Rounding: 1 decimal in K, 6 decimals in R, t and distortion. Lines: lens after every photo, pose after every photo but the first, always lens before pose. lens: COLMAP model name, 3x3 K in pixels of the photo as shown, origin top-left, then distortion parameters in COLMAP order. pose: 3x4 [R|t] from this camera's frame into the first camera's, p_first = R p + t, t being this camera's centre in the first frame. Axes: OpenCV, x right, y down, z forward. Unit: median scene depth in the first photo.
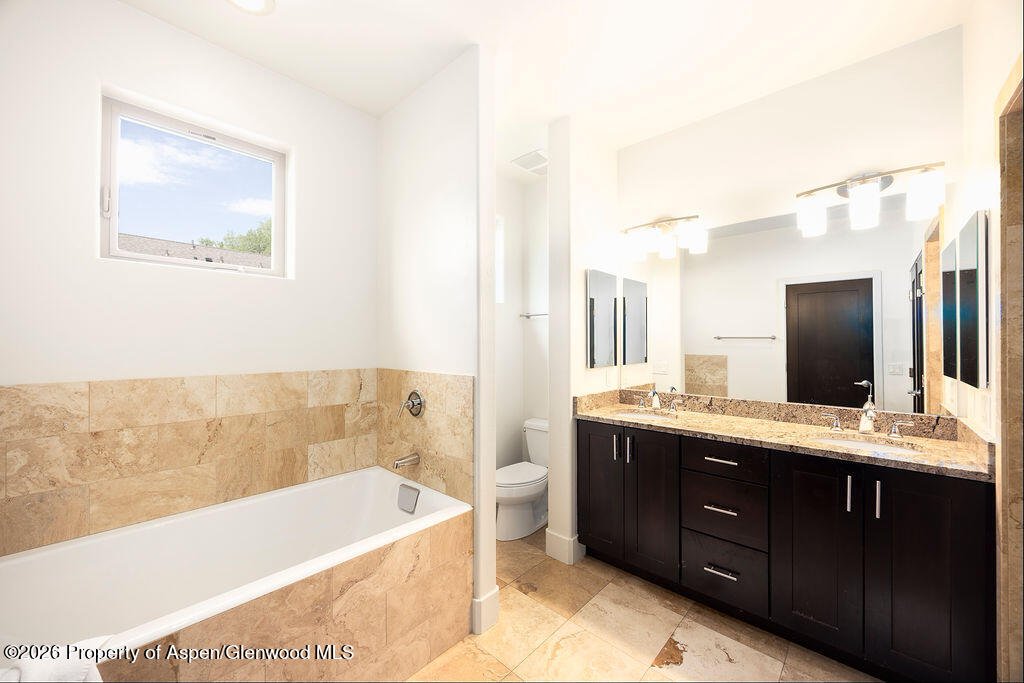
lens RADIAL K [[392.4, 0, 512.0], [0, 392.4, 341.5], [0, 0, 1]] dist [-0.001433, -0.000179]
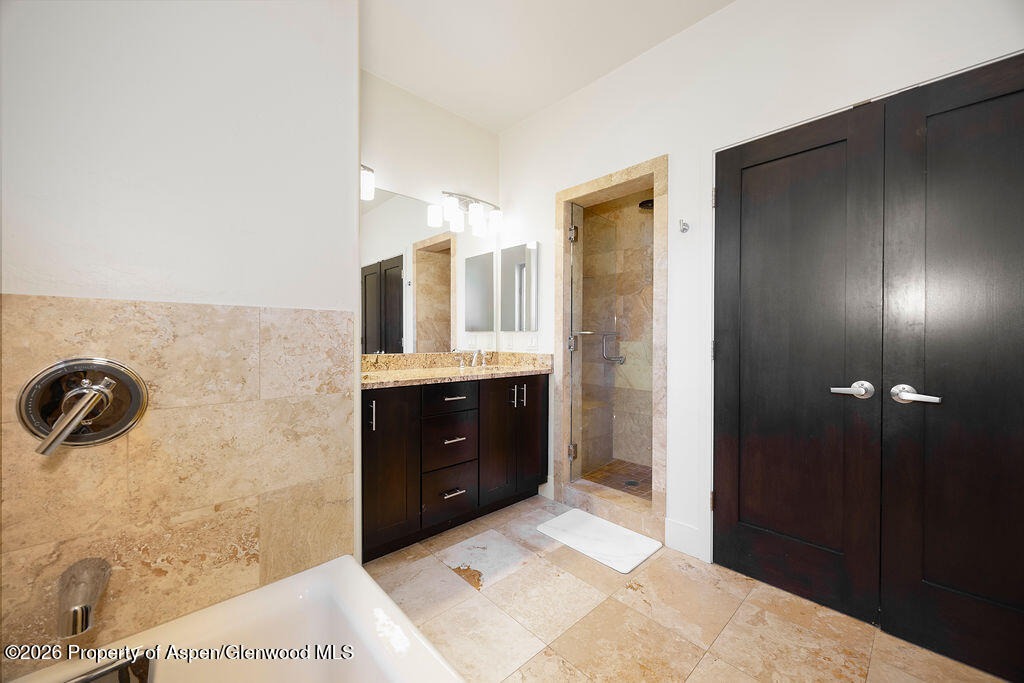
lens RADIAL K [[392.4, 0, 512.0], [0, 392.4, 341.5], [0, 0, 1]] dist [-0.001433, -0.000179]
pose [[0.064738, -0.007061, 0.997877, -0.575935], [-0.007376, 0.999944, 0.007555, 0.114684], [-0.997875, -0.007849, 0.064682, 0.694918]]
